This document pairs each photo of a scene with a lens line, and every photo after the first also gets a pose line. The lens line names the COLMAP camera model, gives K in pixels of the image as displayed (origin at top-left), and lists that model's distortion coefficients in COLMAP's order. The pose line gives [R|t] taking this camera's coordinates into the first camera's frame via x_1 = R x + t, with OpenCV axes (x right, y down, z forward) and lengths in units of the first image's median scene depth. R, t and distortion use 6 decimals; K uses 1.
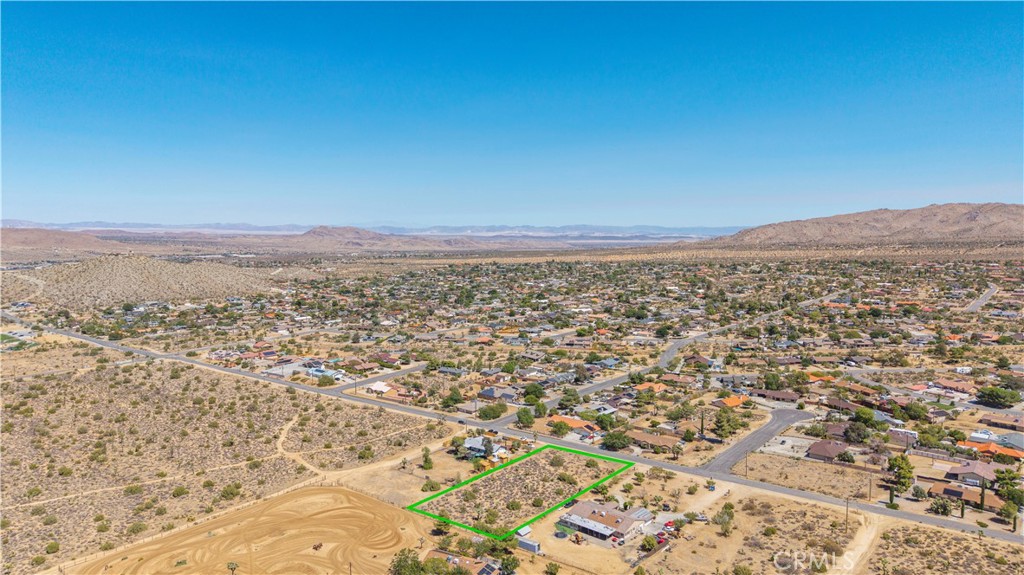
lens RADIAL K [[681.9, 0, 514.9], [0, 681.9, 285.6], [0, 0, 1]] dist [0.036477, -0.037592]
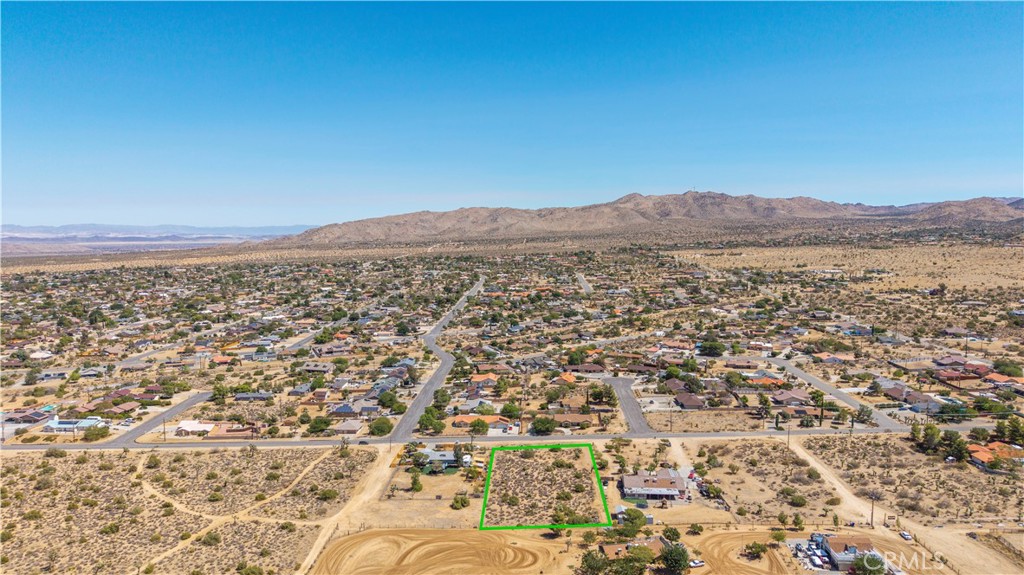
lens RADIAL K [[681.9, 0, 520.7], [0, 681.9, 287.1], [0, 0, 1]] dist [0.036477, -0.037592]
pose [[0.790329, -0.055616, 0.610153, -0.465939], [0.053997, 0.998319, 0.021055, -0.014226], [-0.610298, 0.016306, 0.792004, 0.149128]]
